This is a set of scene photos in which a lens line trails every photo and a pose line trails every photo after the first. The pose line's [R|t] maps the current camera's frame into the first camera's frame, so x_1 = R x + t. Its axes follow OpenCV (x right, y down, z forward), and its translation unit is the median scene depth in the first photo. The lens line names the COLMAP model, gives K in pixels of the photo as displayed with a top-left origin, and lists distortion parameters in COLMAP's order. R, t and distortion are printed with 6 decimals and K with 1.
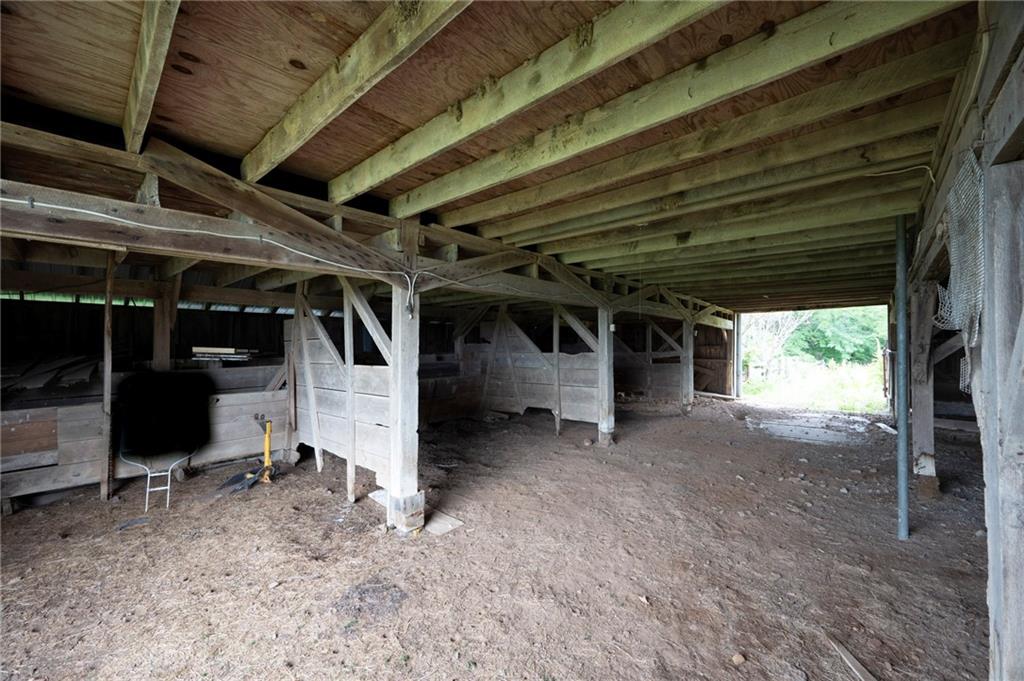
lens RADIAL K [[400.2, 0, 512.3], [0, 400.2, 344.0], [0, 0, 1]] dist [-0.011426, 0.000076]
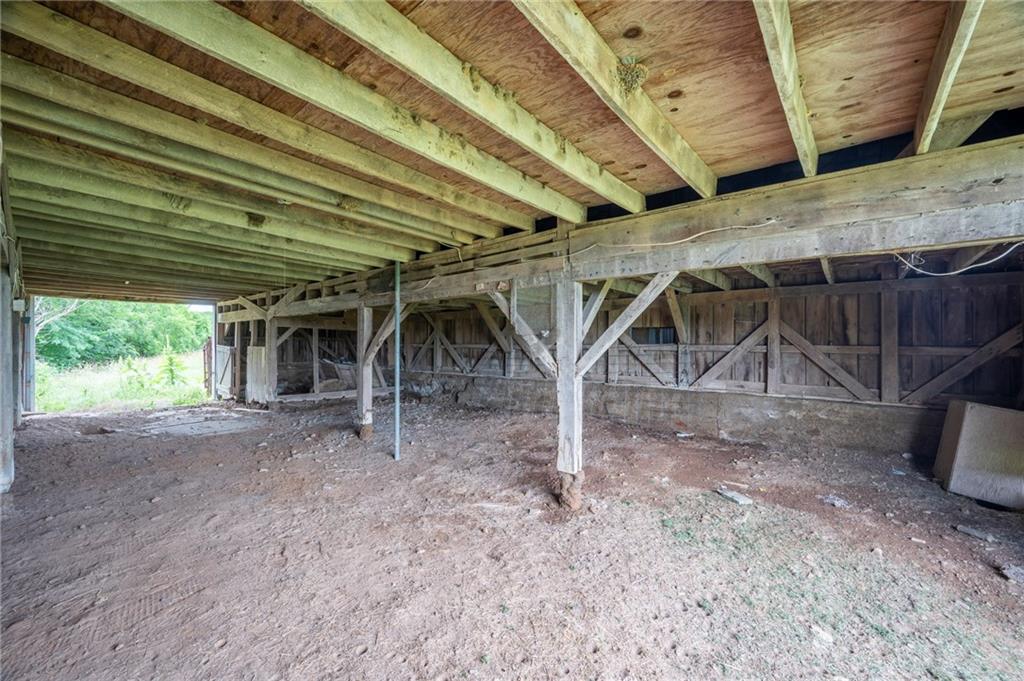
lens RADIAL K [[400.2, 0, 513.0], [0, 400.2, 343.1], [0, 0, 1]] dist [-0.011426, 0.000076]
pose [[-0.058934, 0.006449, 0.998241, -0.874055], [-0.011164, 0.999912, -0.007119, 0.024440], [-0.998199, -0.011564, -0.058857, 0.797329]]
